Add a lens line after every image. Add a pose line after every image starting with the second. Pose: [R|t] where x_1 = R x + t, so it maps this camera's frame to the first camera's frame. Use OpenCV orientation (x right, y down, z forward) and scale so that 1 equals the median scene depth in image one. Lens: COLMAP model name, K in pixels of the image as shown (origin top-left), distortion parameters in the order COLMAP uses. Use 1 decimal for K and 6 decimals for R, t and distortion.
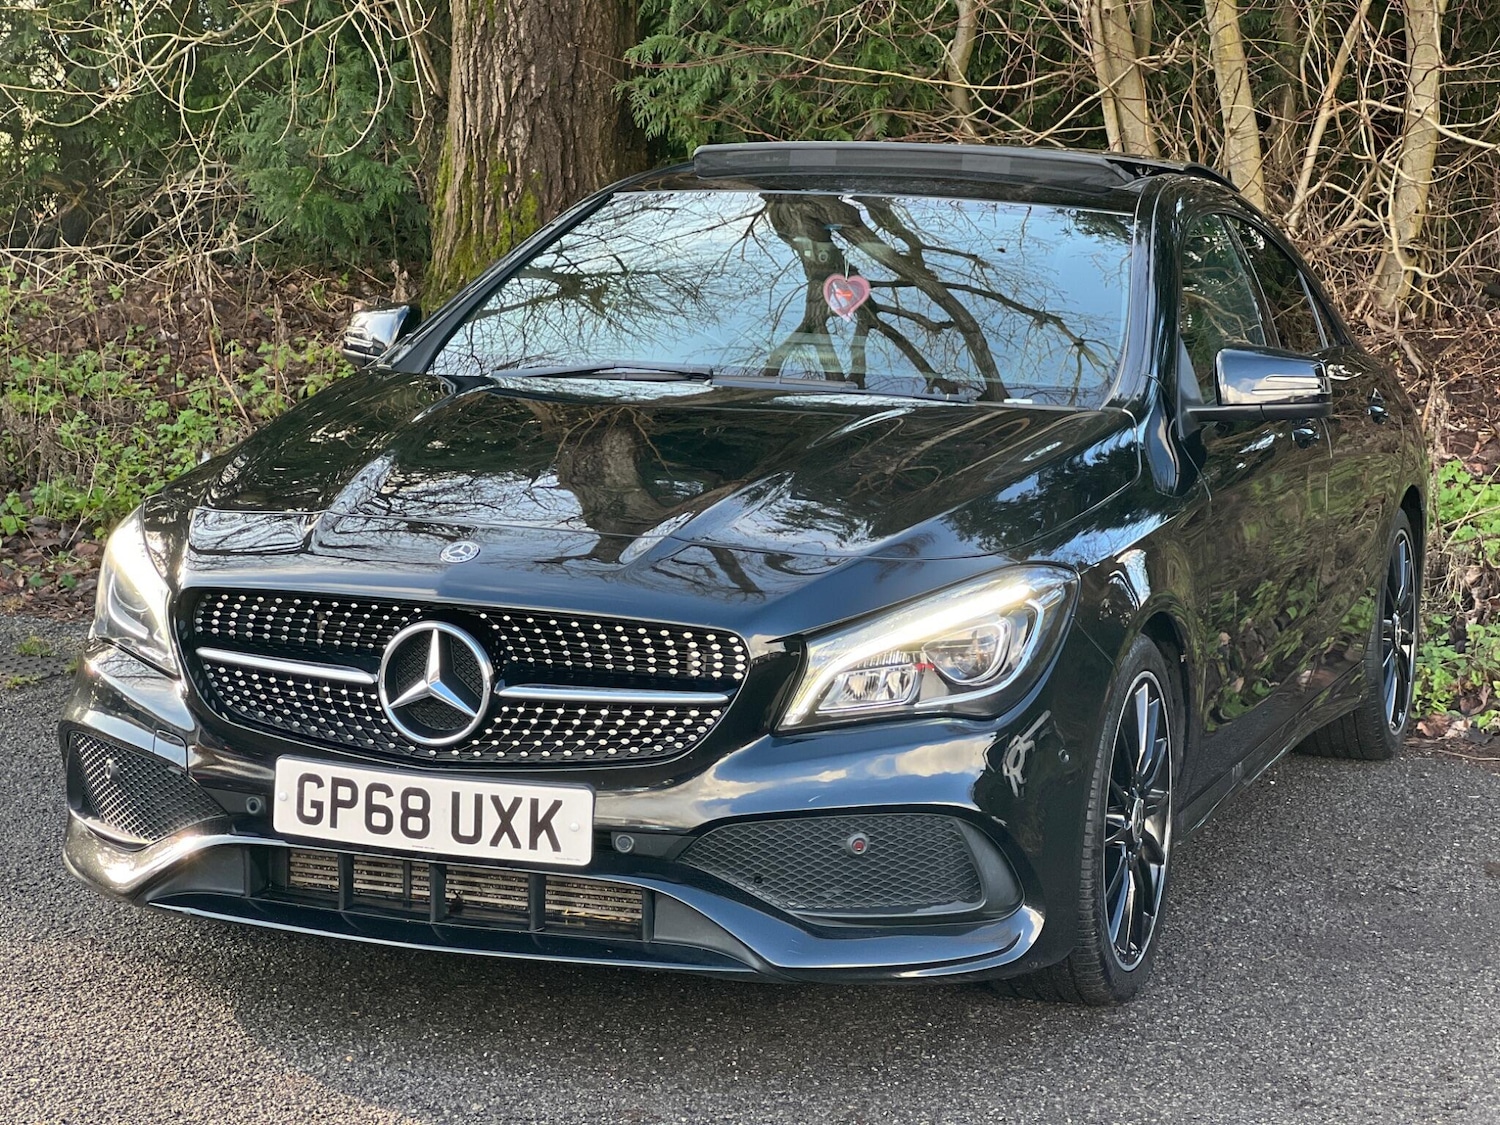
lens RADIAL K [[3395.1, 0, 755.2], [0, 3395.1, 444.1], [0, 0, 1]] dist [-0.342252, 9.510534]
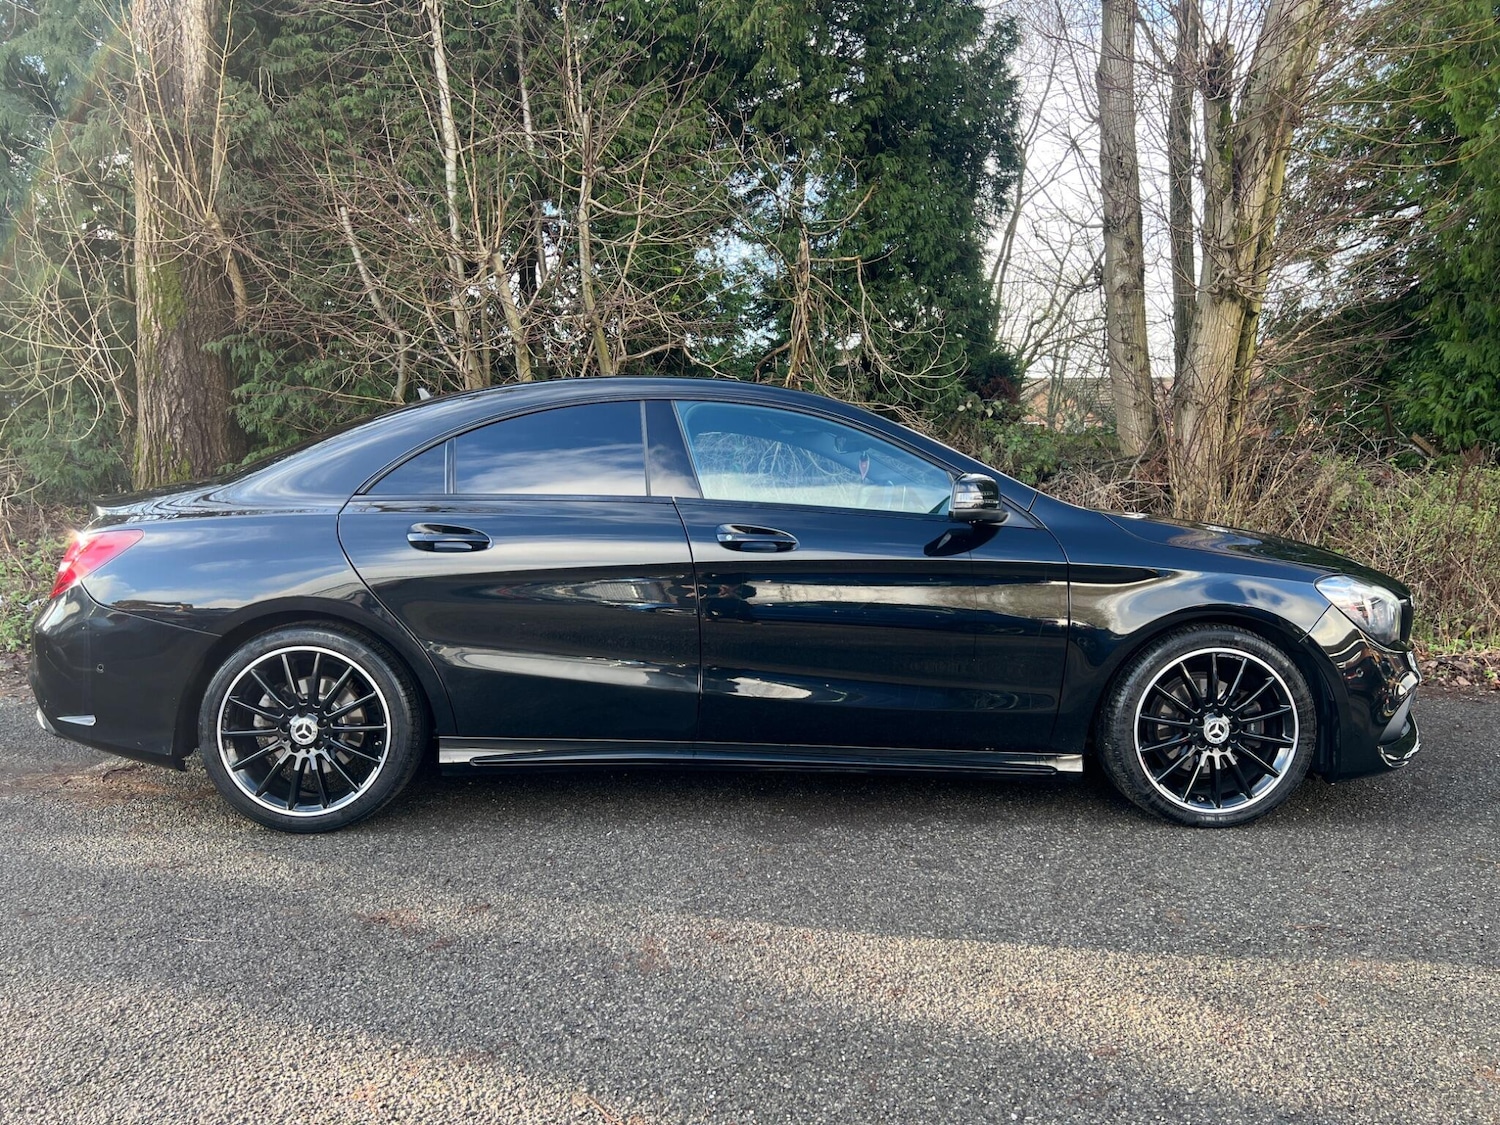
lens RADIAL K [[1133.6, 0, 750.0], [0, 1133.6, 562.5], [0, 0, 1]] dist [0.041684, -0.042490]
pose [[0.920730, -0.059550, 0.385629, -0.021981], [0.062734, 0.998021, 0.004333, 0.006568], [-0.385124, 0.020203, 0.922644, 0.227250]]
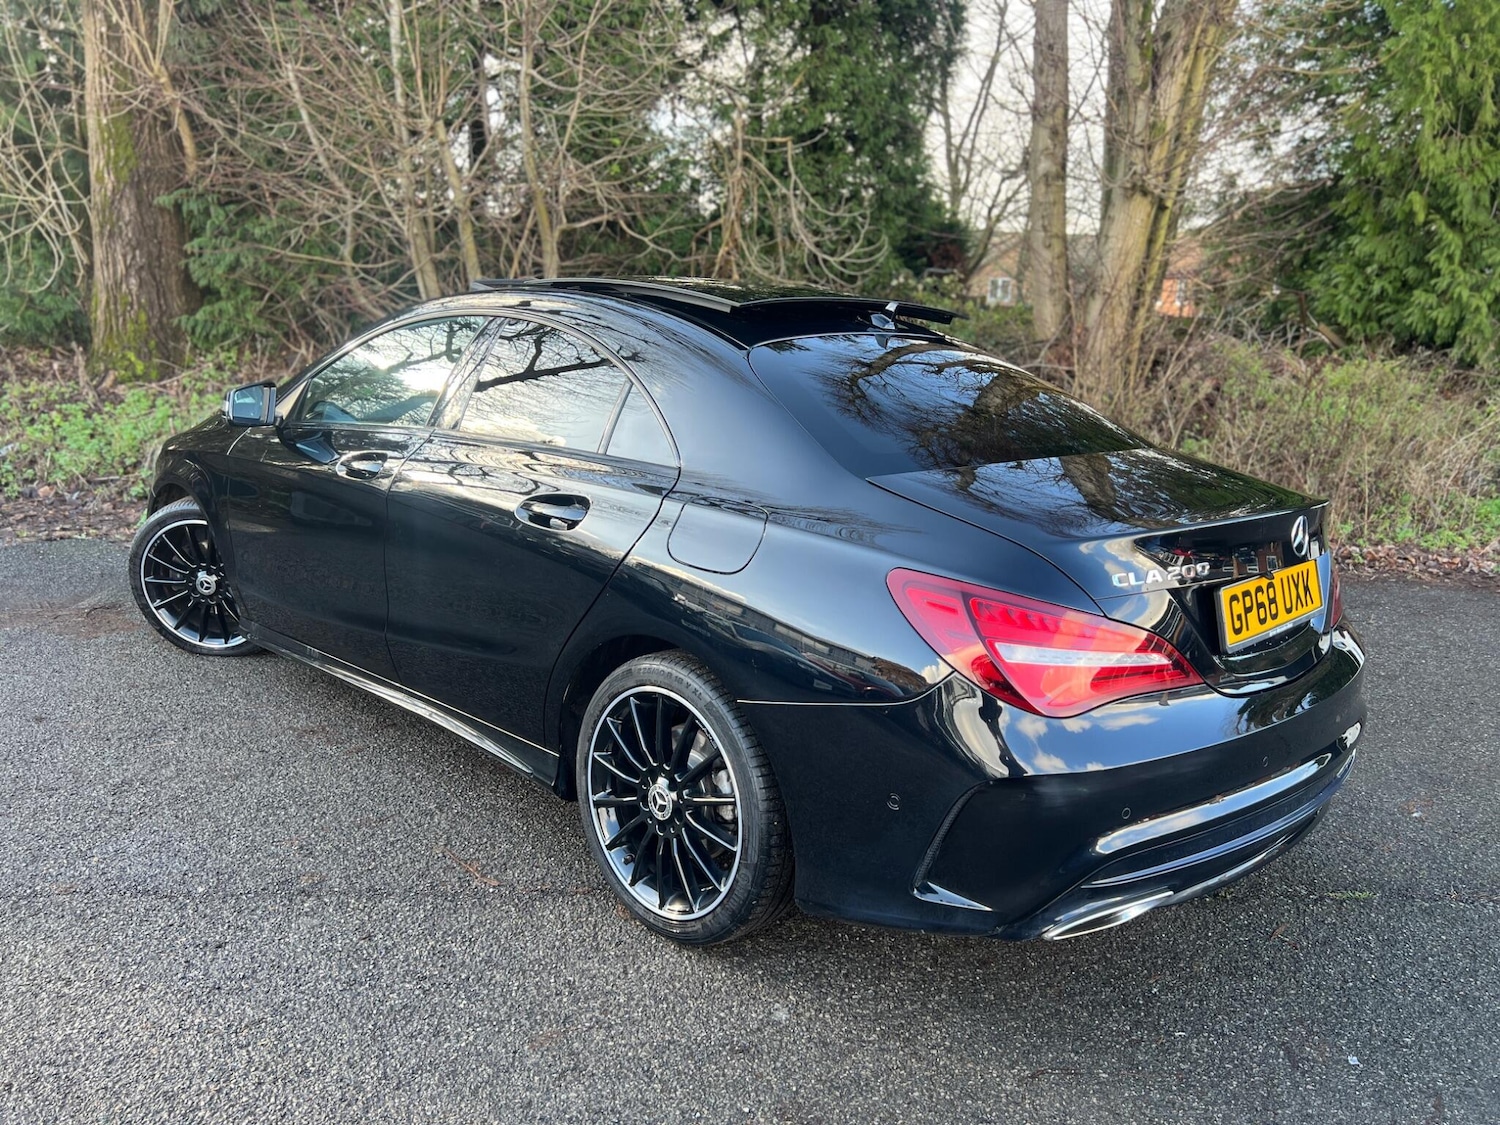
lens RADIAL K [[1139.0, 0, 750.0], [0, 1139.0, 562.5], [0, 0, 1]] dist [0.033849, -0.039324]
pose [[0.912744, -0.080770, 0.400468, -0.018353], [0.025983, 0.989754, 0.140402, -0.007978], [-0.407705, -0.117746, 0.905490, 0.159411]]
